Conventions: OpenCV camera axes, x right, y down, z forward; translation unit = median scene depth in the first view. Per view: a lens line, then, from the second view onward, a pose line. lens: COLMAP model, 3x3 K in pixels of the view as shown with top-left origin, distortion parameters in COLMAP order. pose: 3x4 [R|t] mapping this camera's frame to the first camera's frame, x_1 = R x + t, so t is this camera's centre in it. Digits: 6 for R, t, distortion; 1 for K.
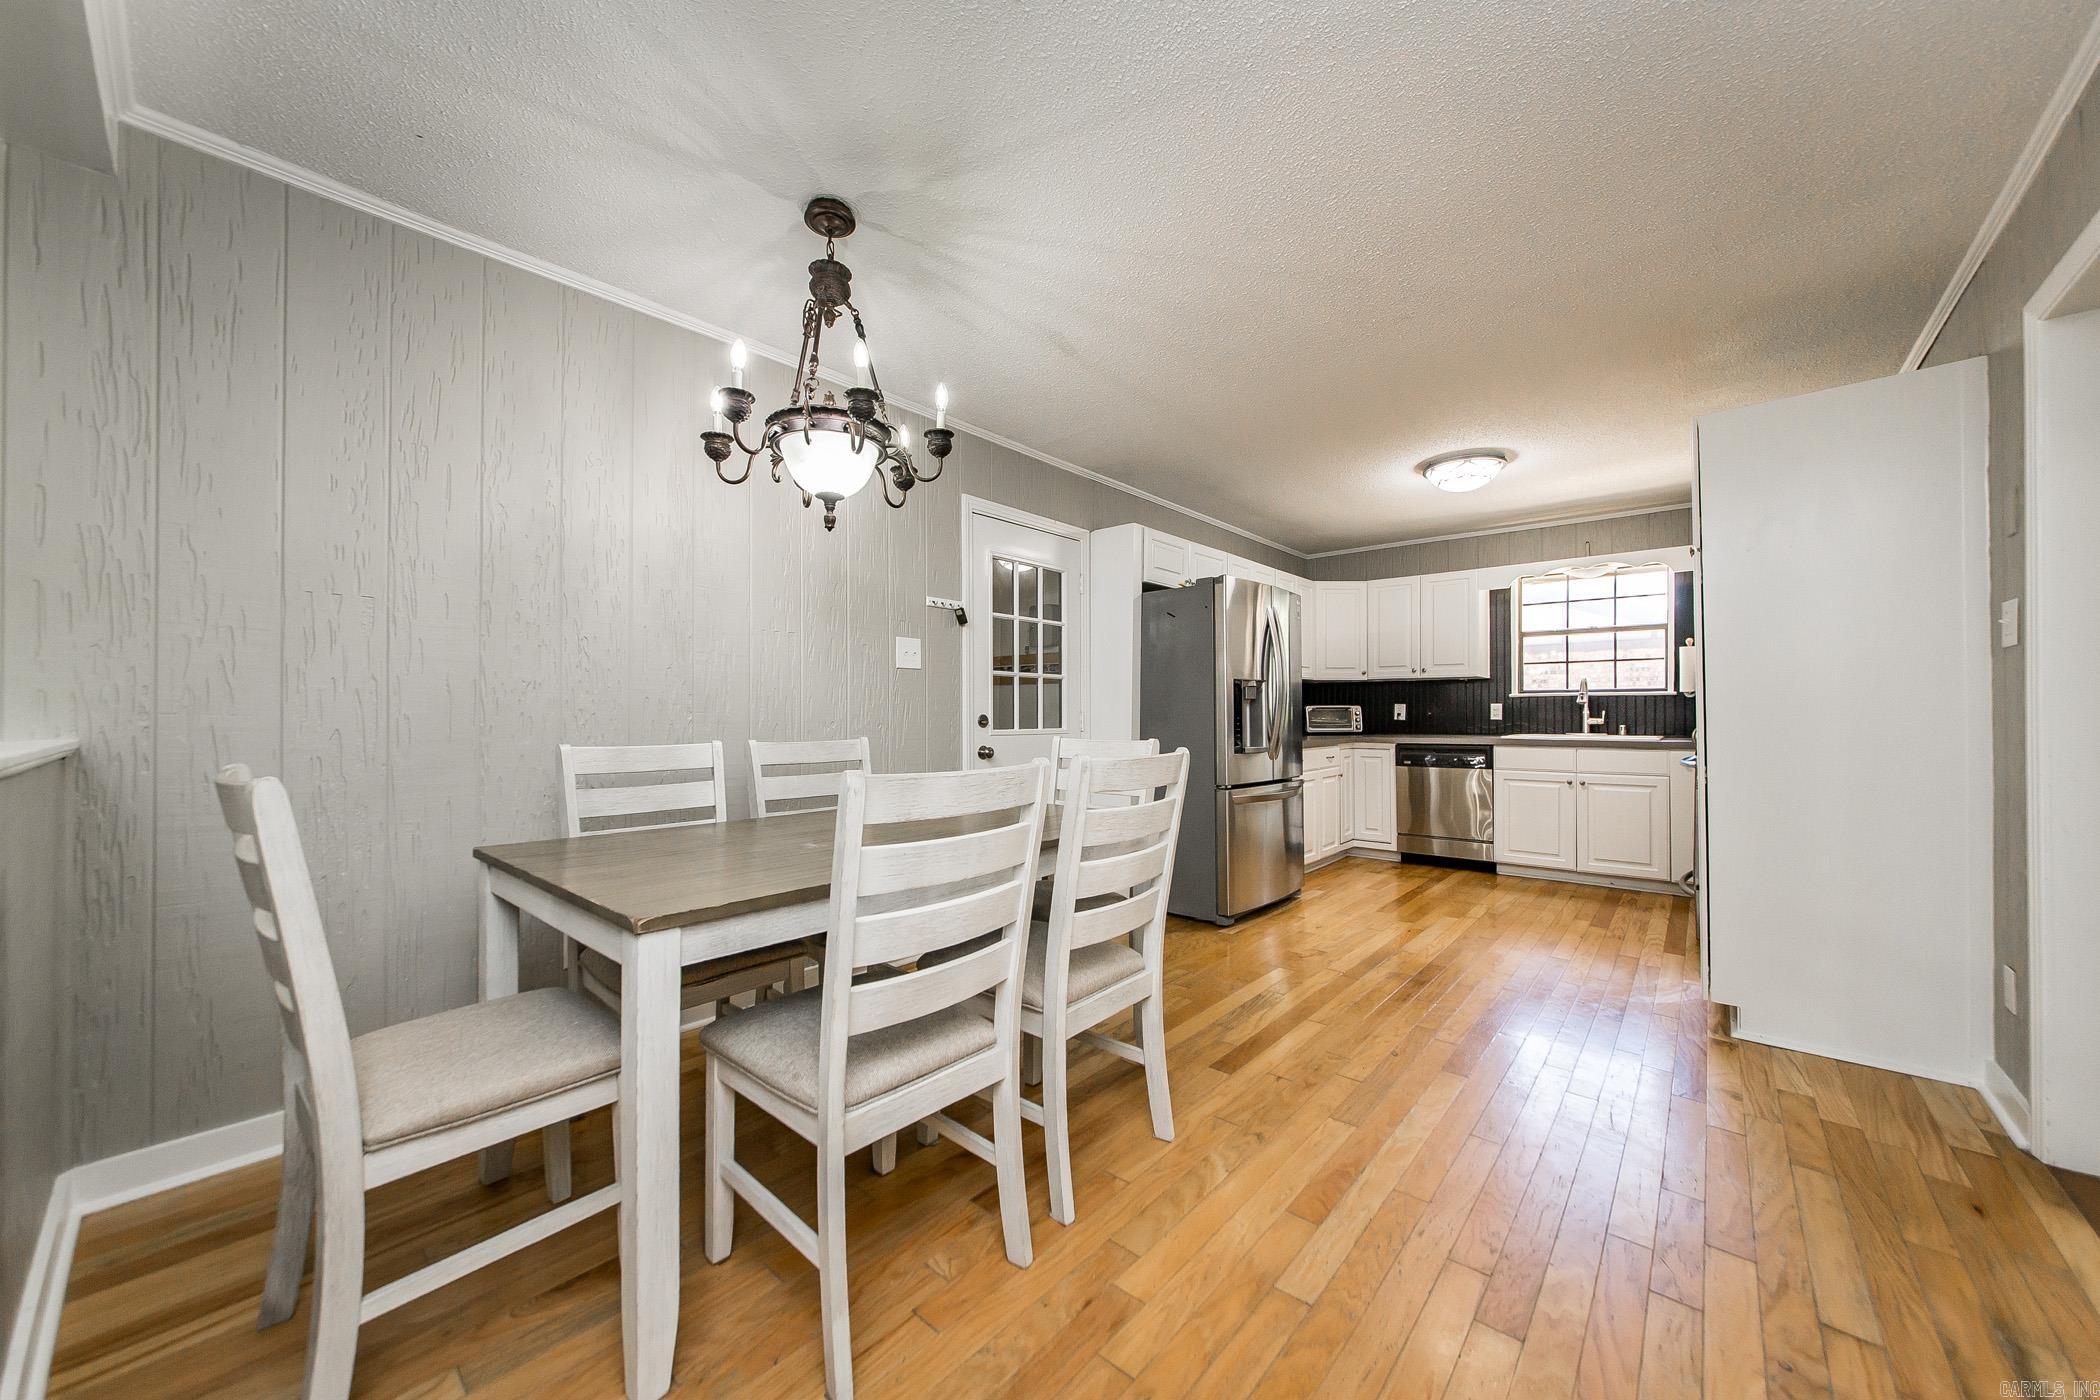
lens RADIAL K [[757.1, 0, 1059.1], [0, 757.1, 708.7], [0, 0, 1]] dist [-0.001216, -0.000189]
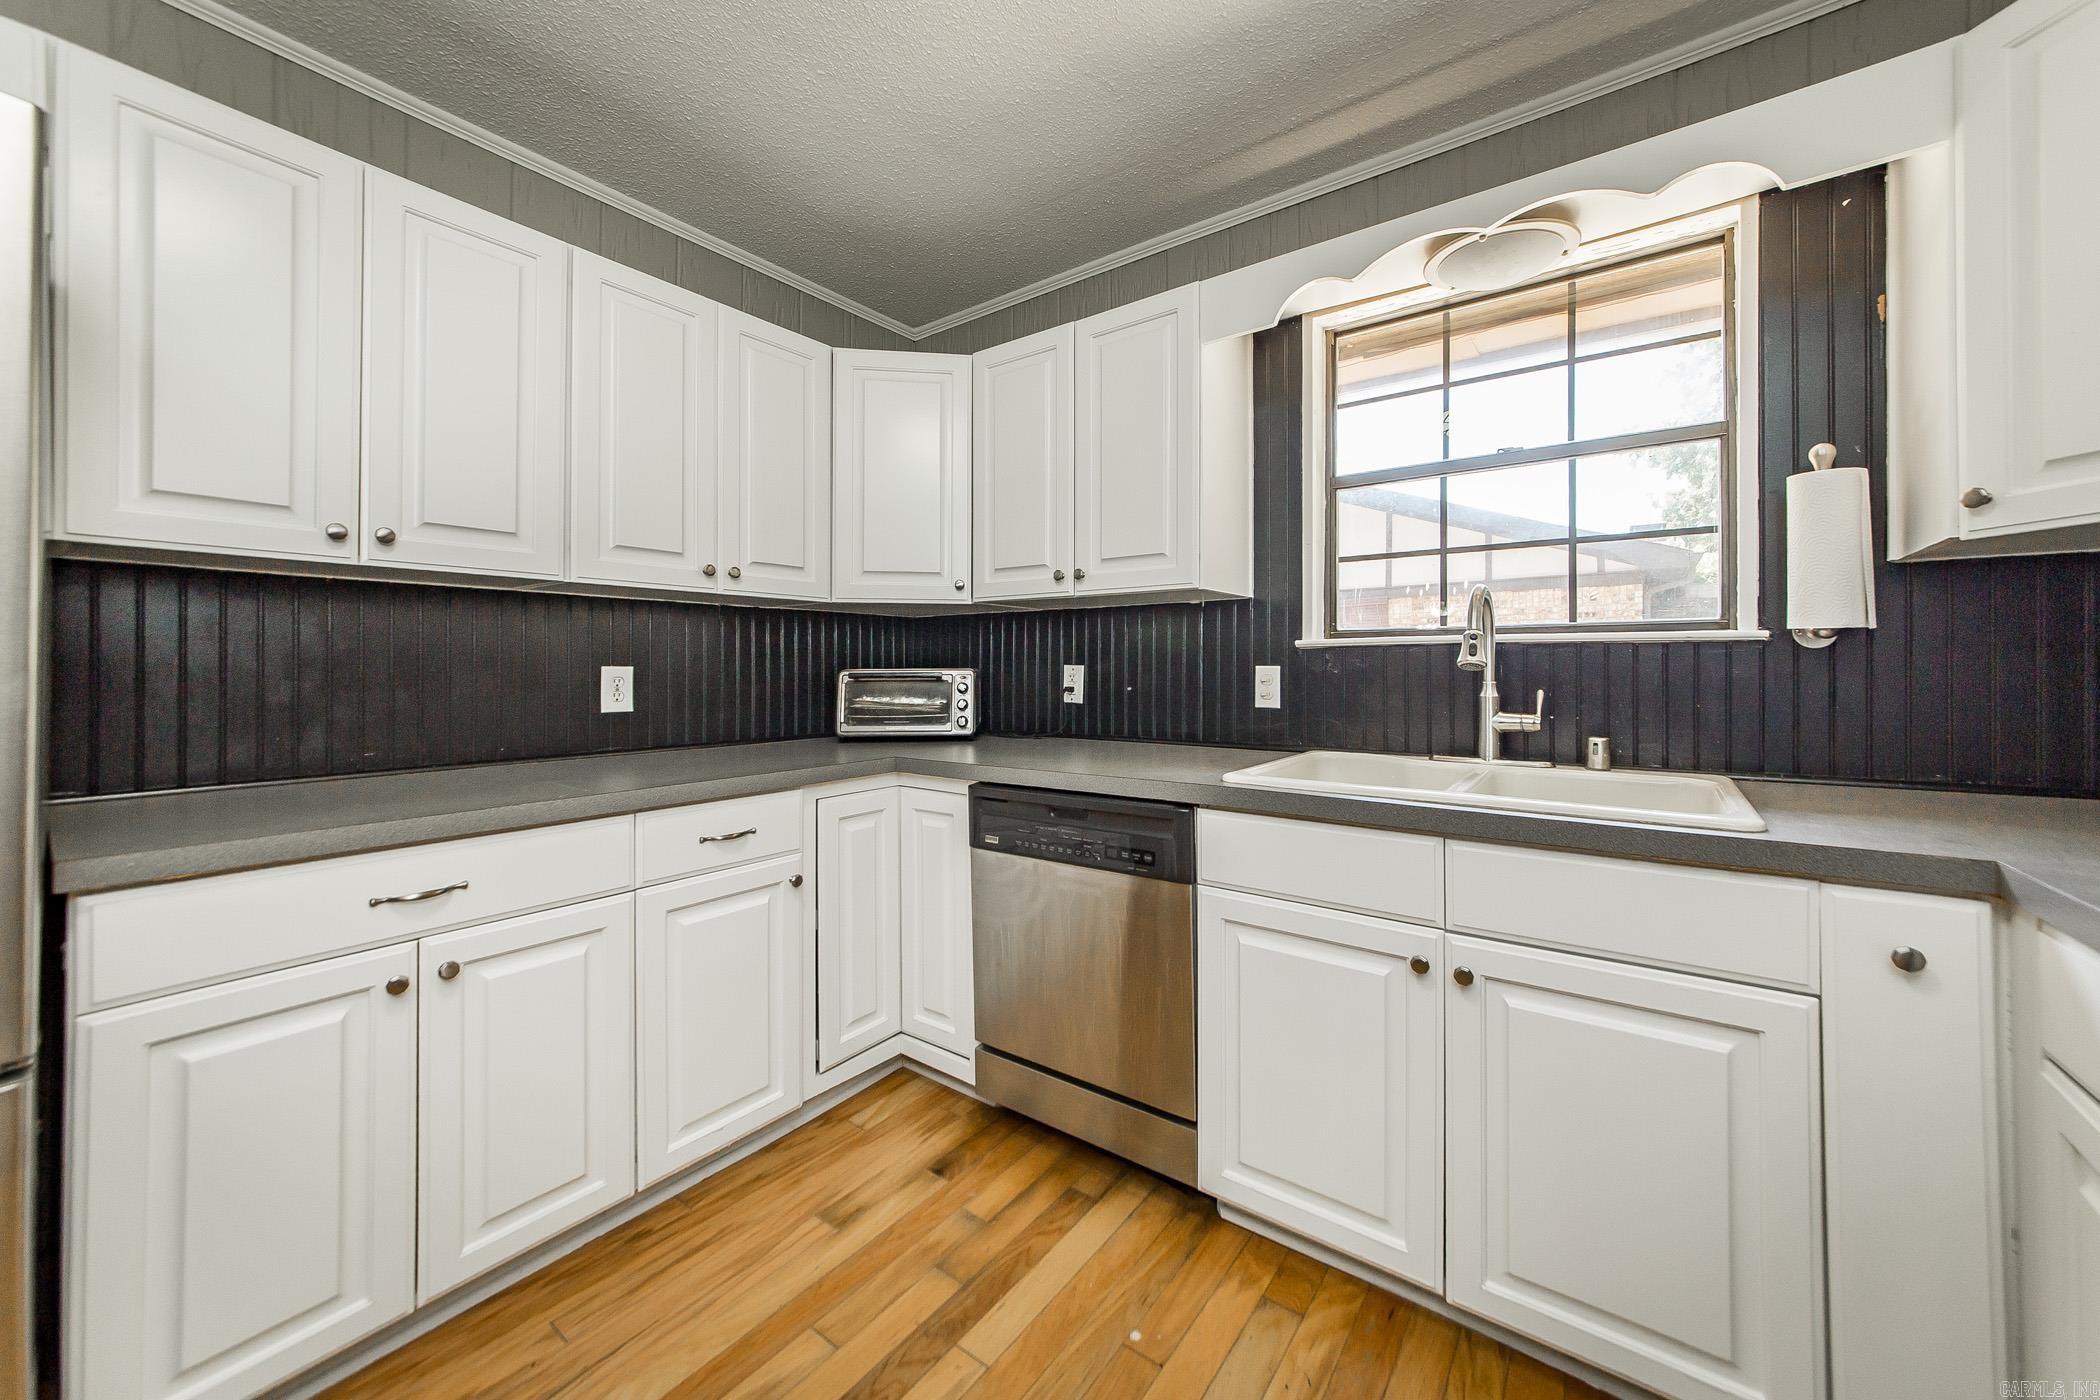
lens RADIAL K [[757.1, 0, 1088.8], [0, 757.1, 661.5], [0, 0, 1]] dist [-0.001216, -0.000189]
pose [[0.995820, 0.002958, 0.091291, 0.492628], [-0.002602, 0.999989, -0.004017, -0.007596], [-0.091302, 0.003762, 0.995816, 0.687890]]
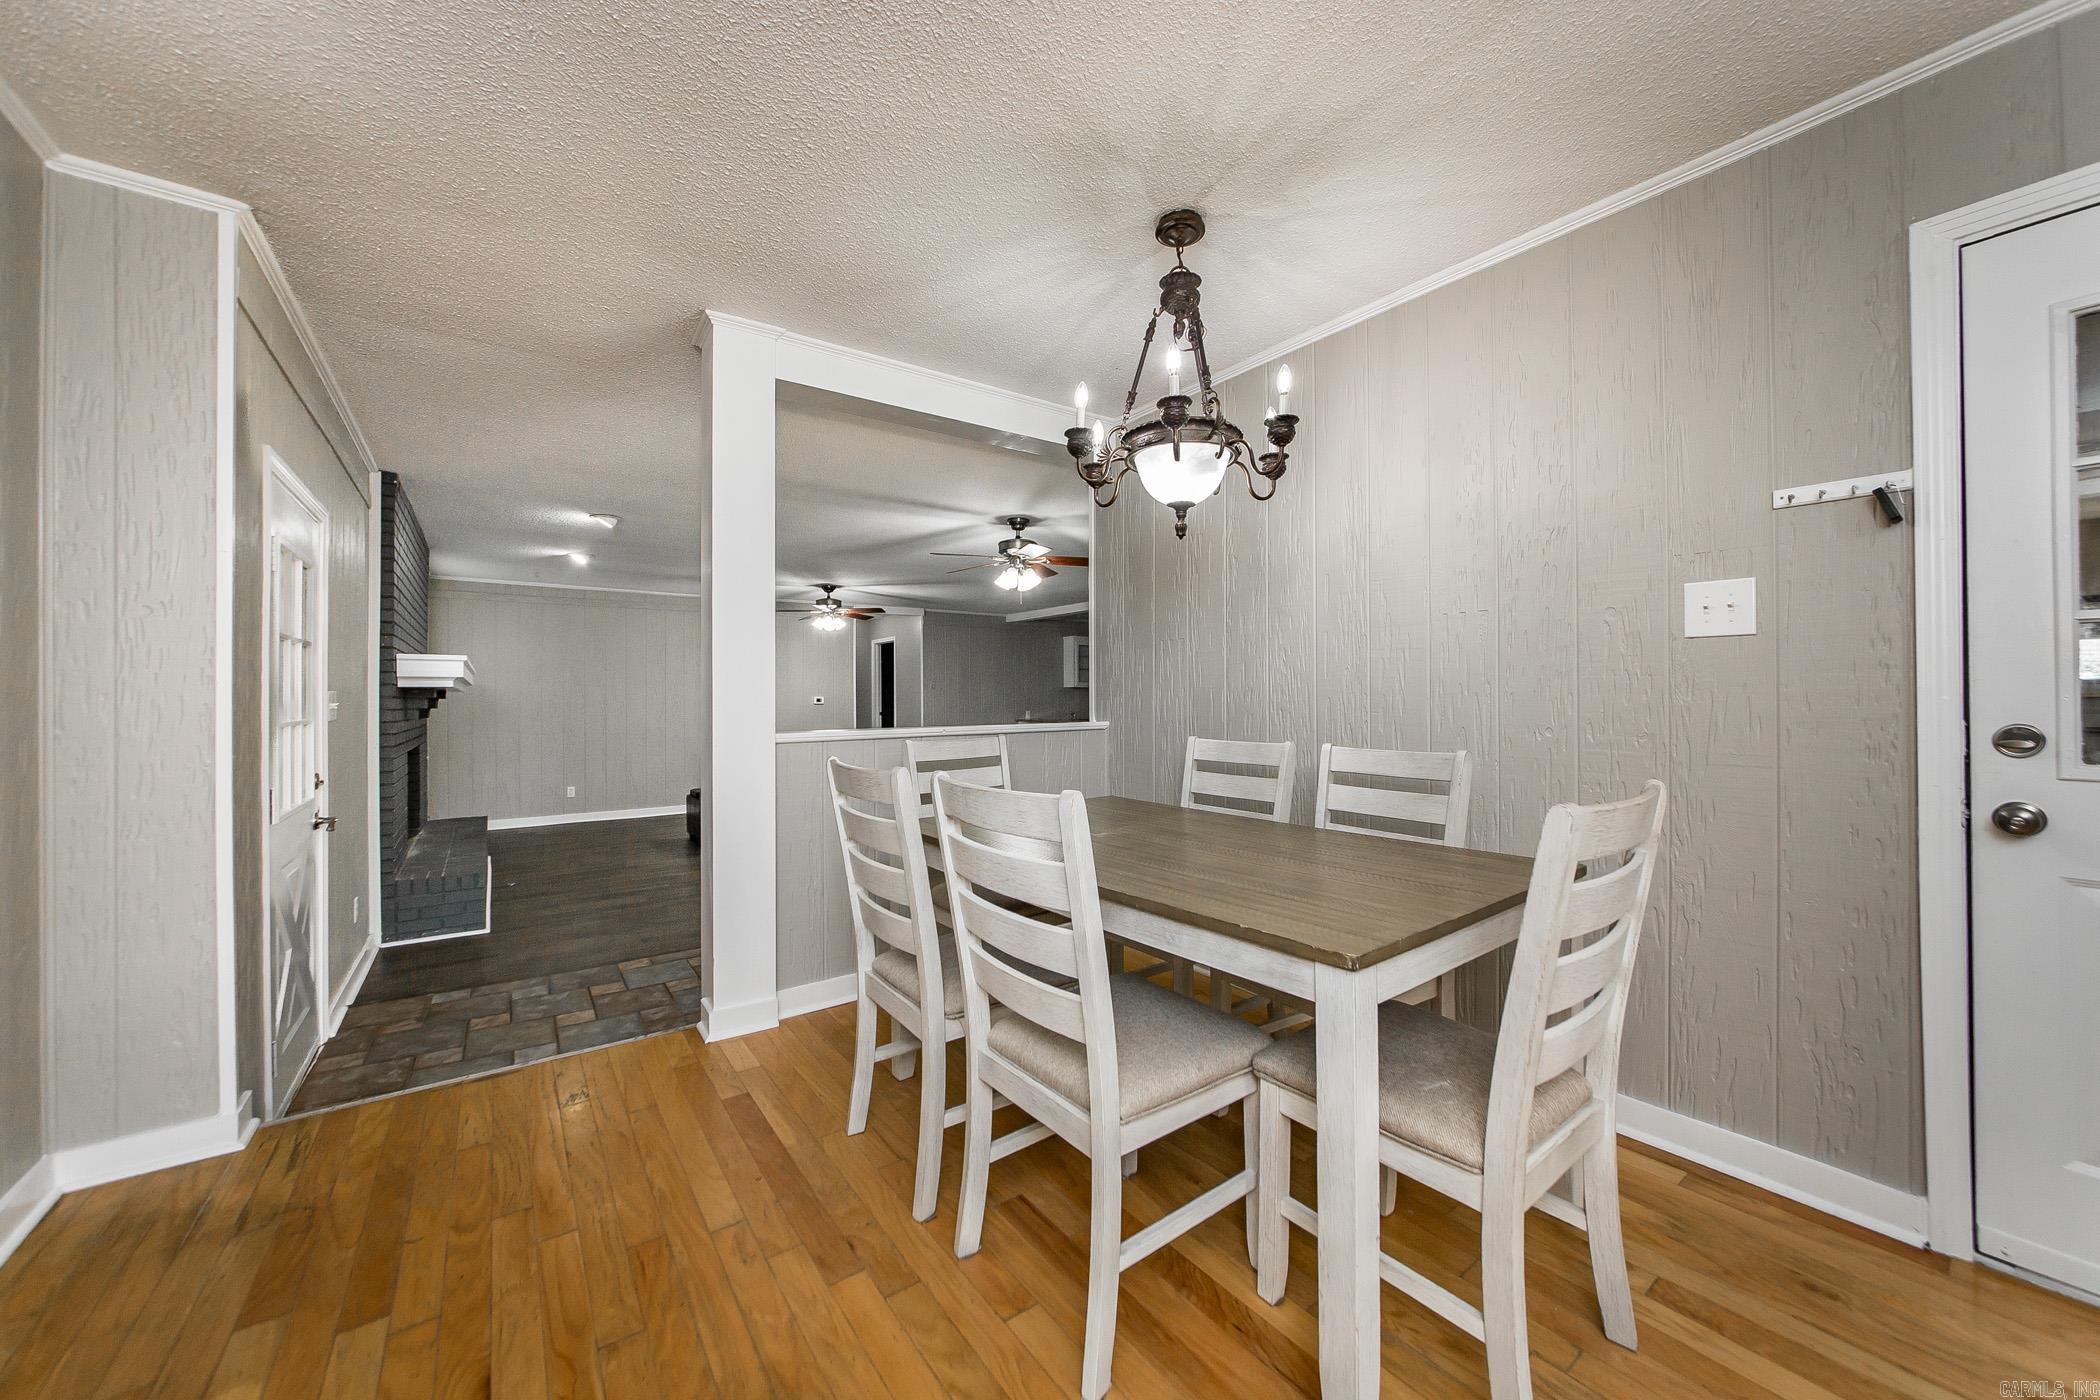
lens RADIAL K [[757.1, 0, 1017.9], [0, 757.1, 695.2], [0, 0, 1]] dist [-0.001216, -0.000189]
pose [[-0.229370, 0.000467, -0.973339, 0.290849], [0.015295, 0.999878, -0.003125, -0.010705], [0.973219, -0.015604, -0.229349, 0.404573]]
